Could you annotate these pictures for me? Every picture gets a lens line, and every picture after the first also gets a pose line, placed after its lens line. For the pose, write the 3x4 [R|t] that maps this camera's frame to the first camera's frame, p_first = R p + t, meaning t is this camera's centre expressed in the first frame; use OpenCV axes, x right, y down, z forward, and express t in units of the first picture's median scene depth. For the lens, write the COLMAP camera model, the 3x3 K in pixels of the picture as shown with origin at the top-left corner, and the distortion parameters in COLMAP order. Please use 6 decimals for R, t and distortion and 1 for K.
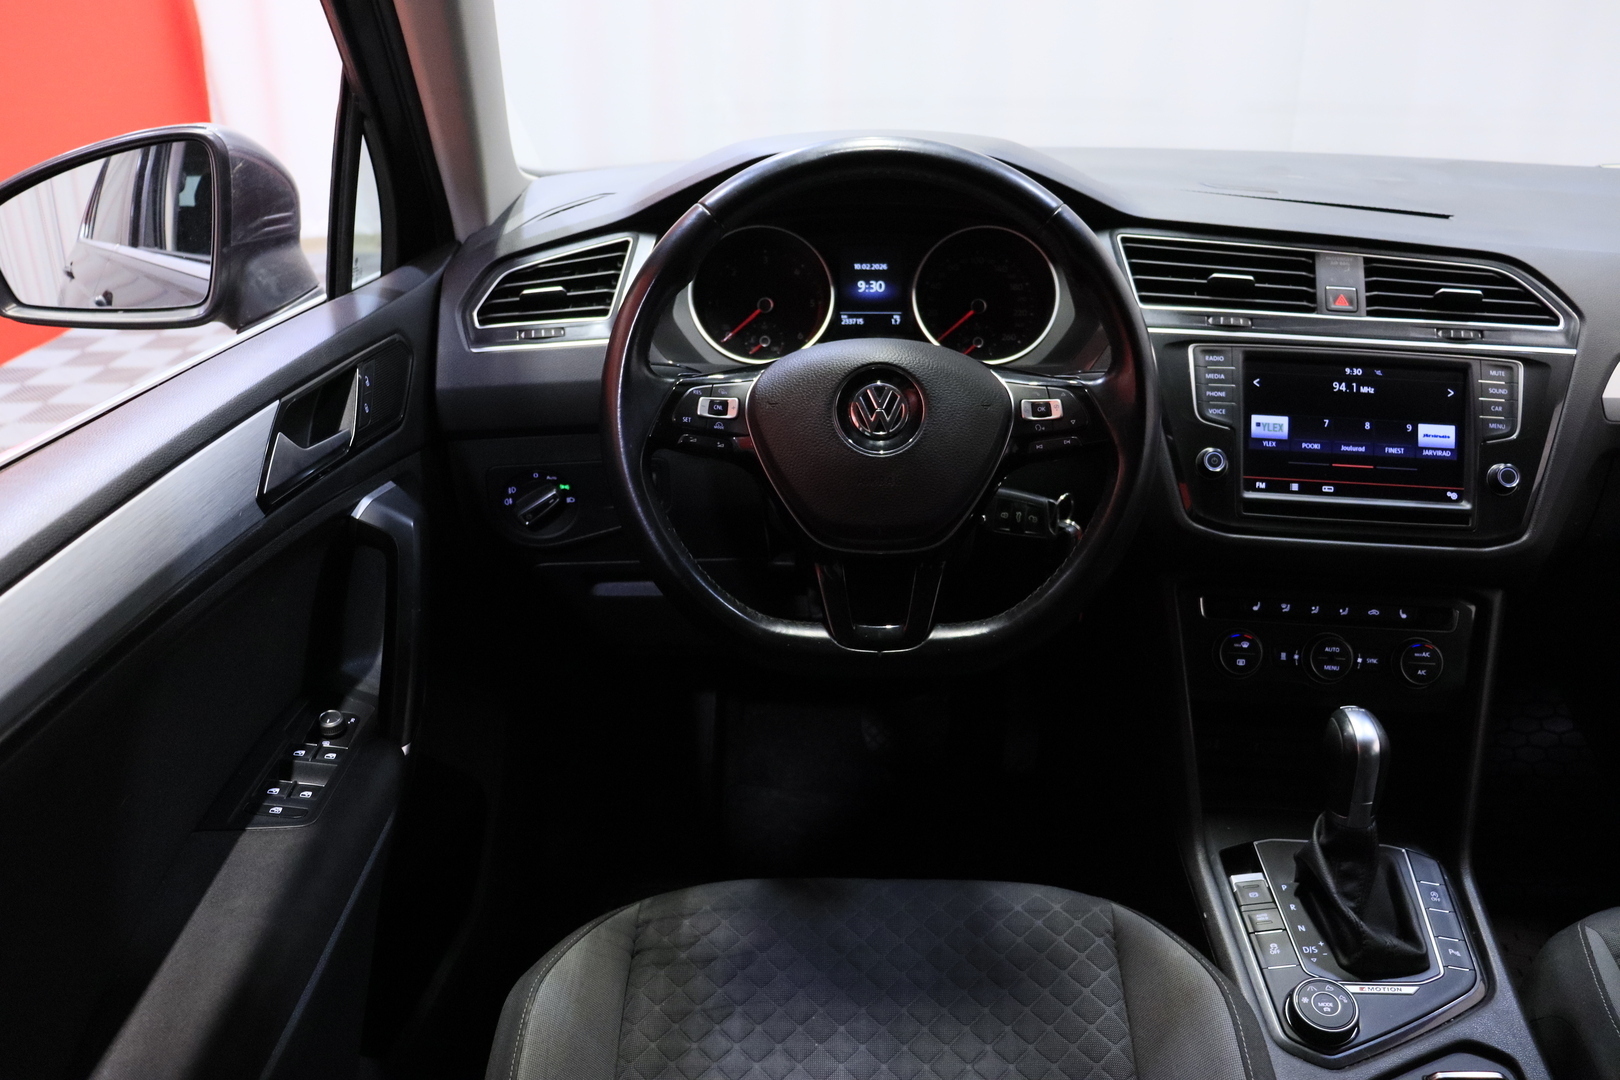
lens RADIAL K [[1358.0, 0, 803.5], [0, 1358.0, 545.5], [0, 0, 1]] dist [-0.158959, 0.119432]
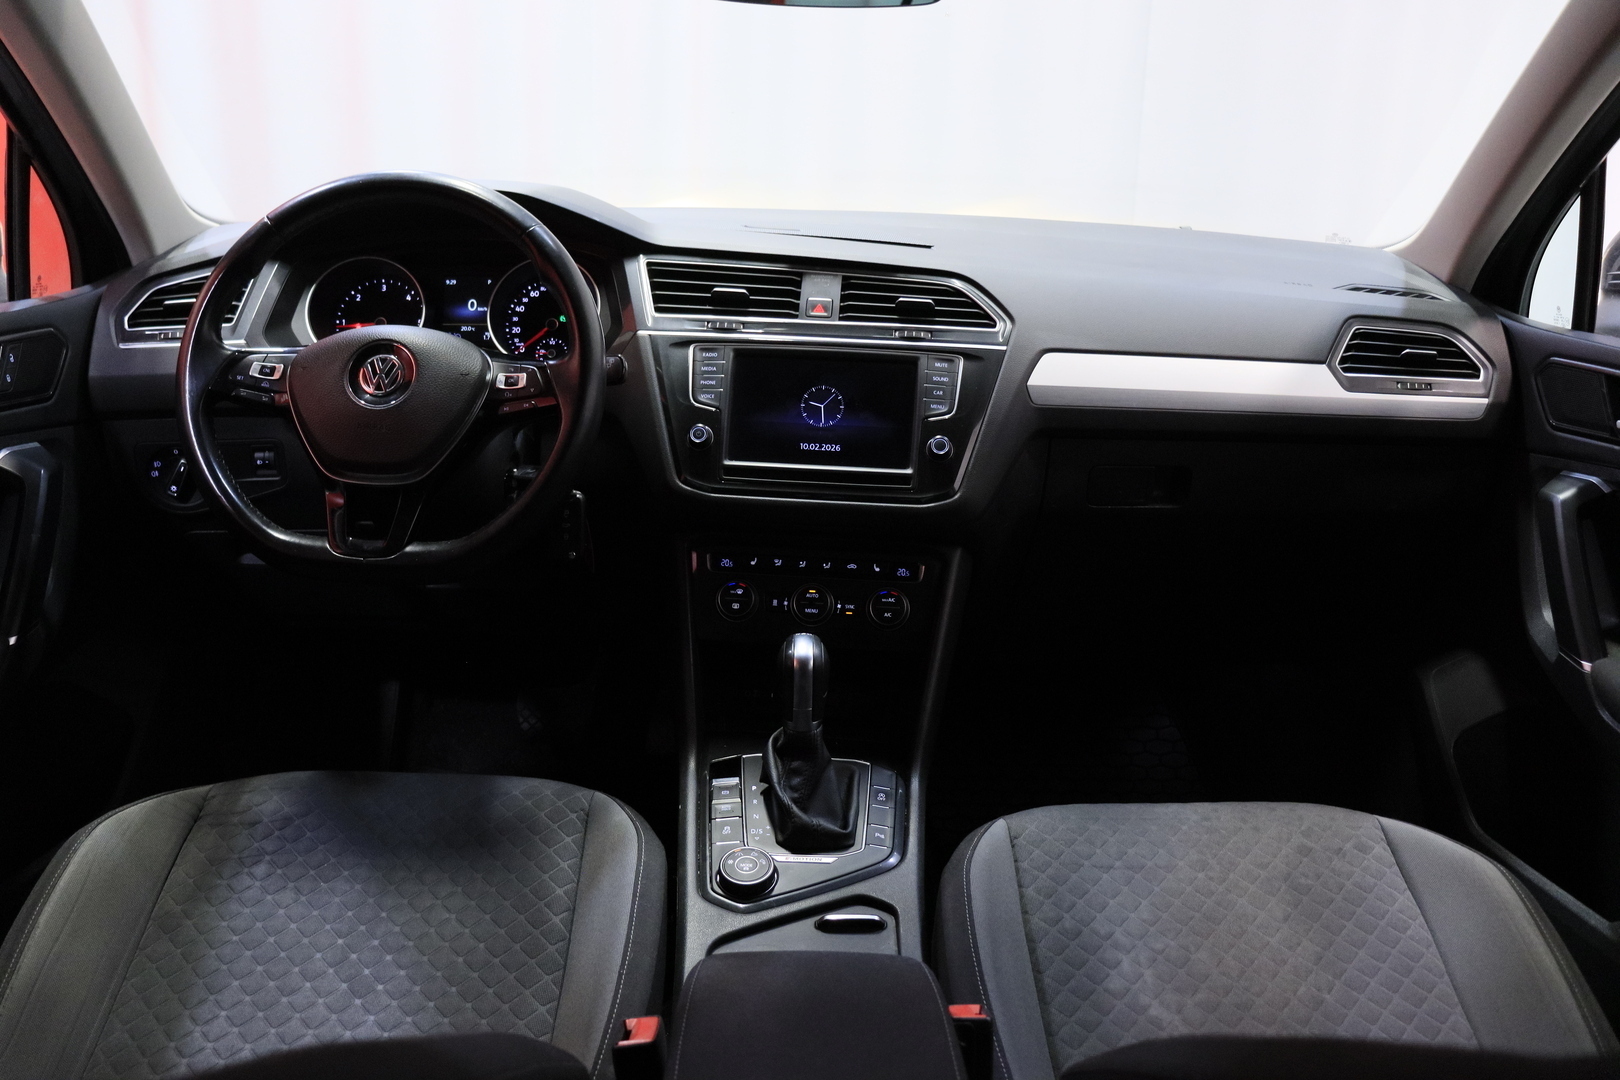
lens RADIAL K [[1358.0, 0, 792.1], [0, 1358.0, 547.5], [0, 0, 1]] dist [-0.158959, 0.119432]
pose [[0.999347, 0.010719, 0.034495, 0.348950], [-0.007317, 0.995230, -0.097280, 0.159396], [-0.035373, 0.096965, 0.994659, -0.226128]]
